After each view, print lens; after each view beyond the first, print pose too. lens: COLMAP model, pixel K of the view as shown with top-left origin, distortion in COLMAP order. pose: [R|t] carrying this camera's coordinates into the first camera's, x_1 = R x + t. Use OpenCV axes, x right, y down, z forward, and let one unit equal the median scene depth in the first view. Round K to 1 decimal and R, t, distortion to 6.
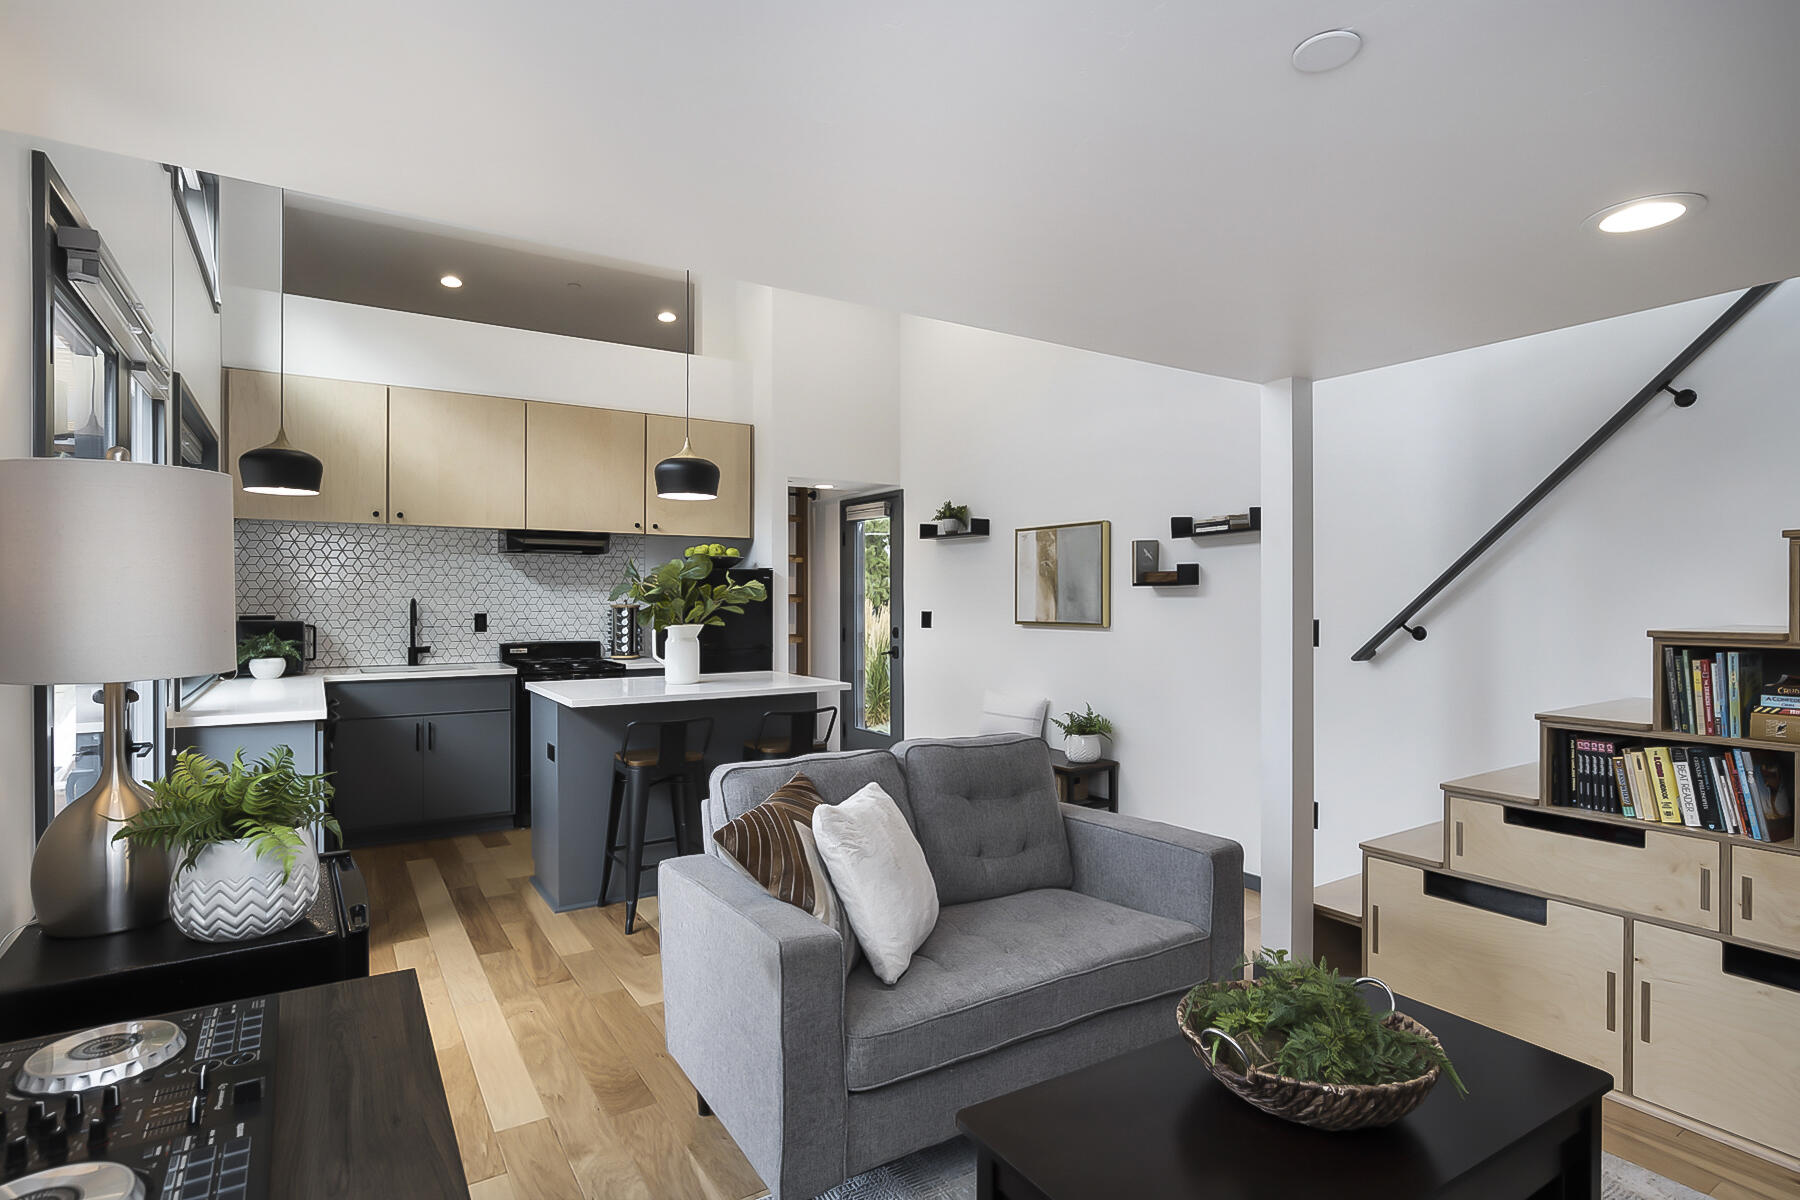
lens RADIAL K [[907.5, 0, 897.2], [0, 907.5, 600.7], [0, 0, 1]] dist [-0.017919, 0.003178]
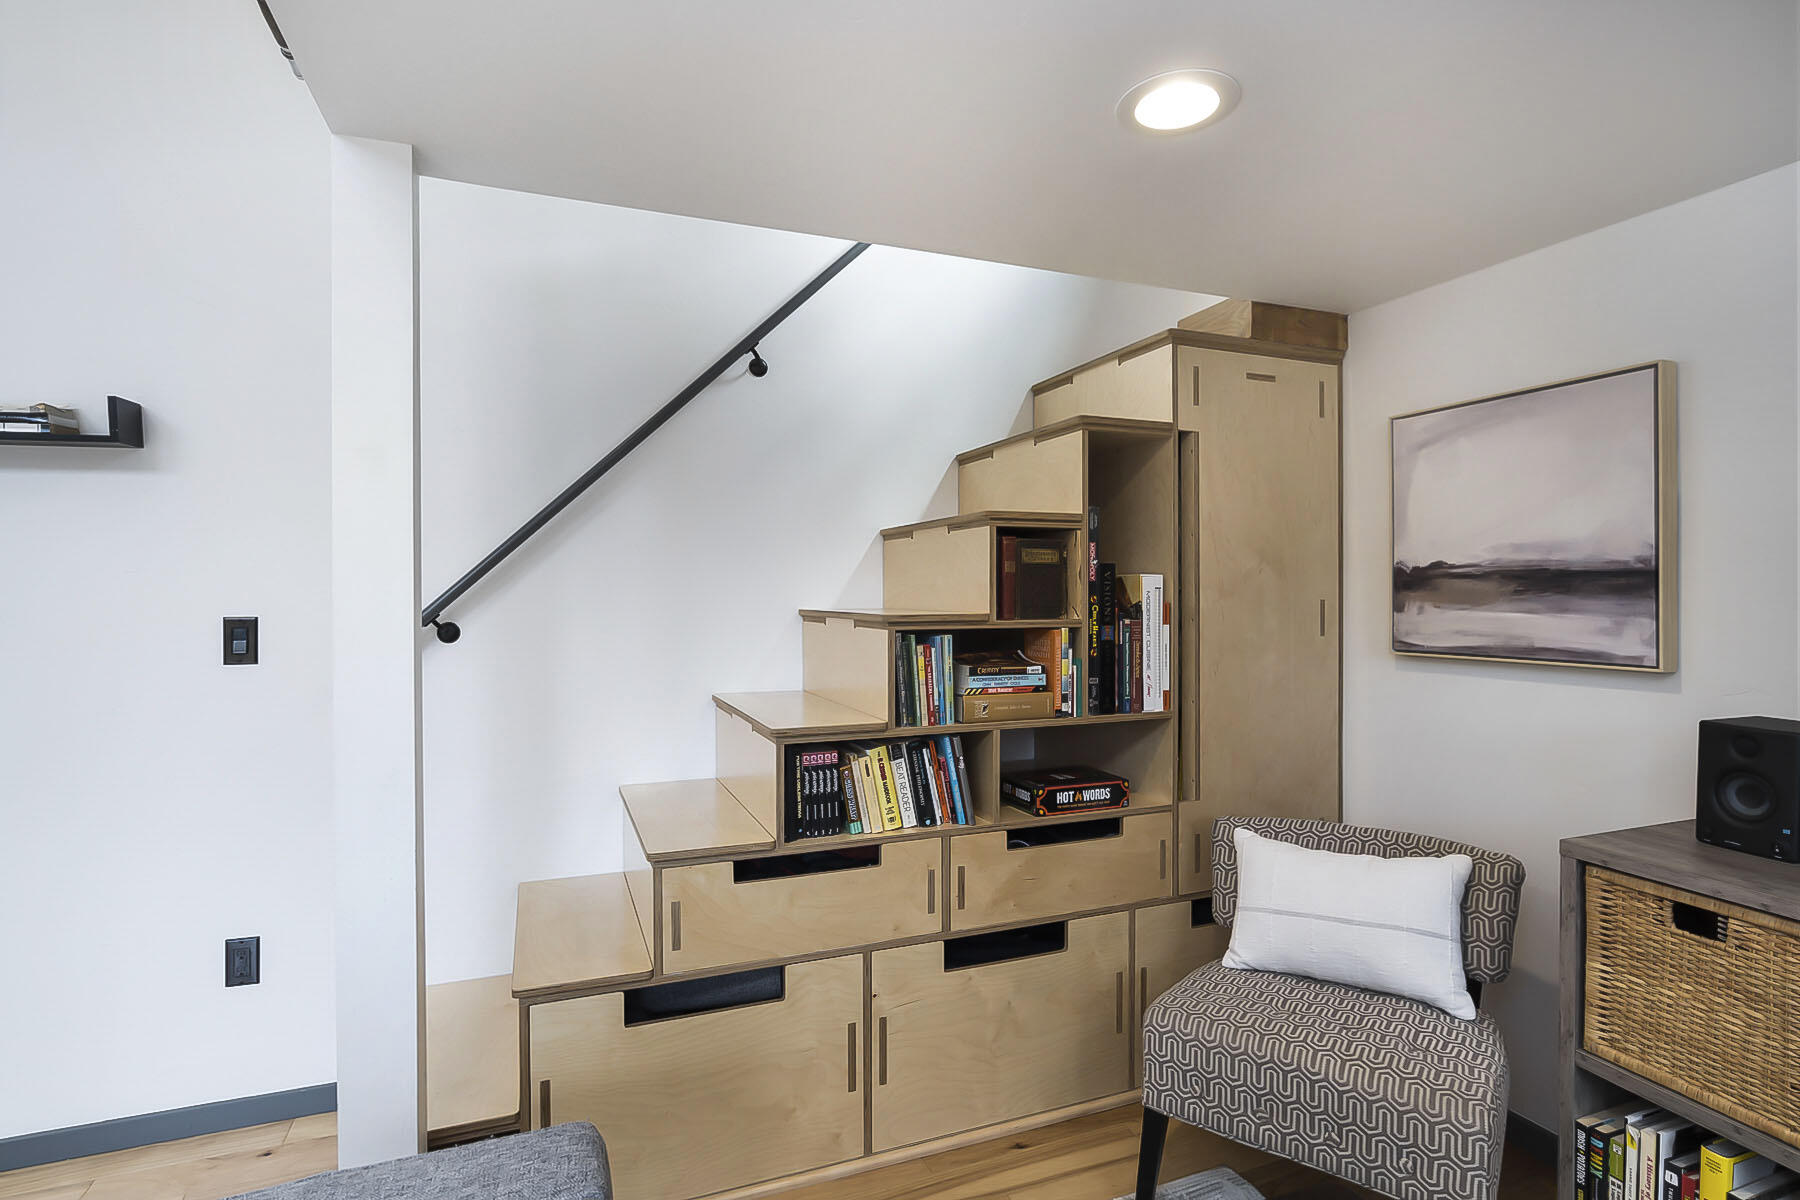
lens RADIAL K [[907.5, 0, 900.7], [0, 907.5, 608.8], [0, 0, 1]] dist [-0.017919, 0.003178]
pose [[0.187009, -0.012346, 0.982281, -0.022657], [0.003790, 0.999923, 0.011846, 0.016905], [-0.982351, 0.001508, 0.187041, 0.817690]]
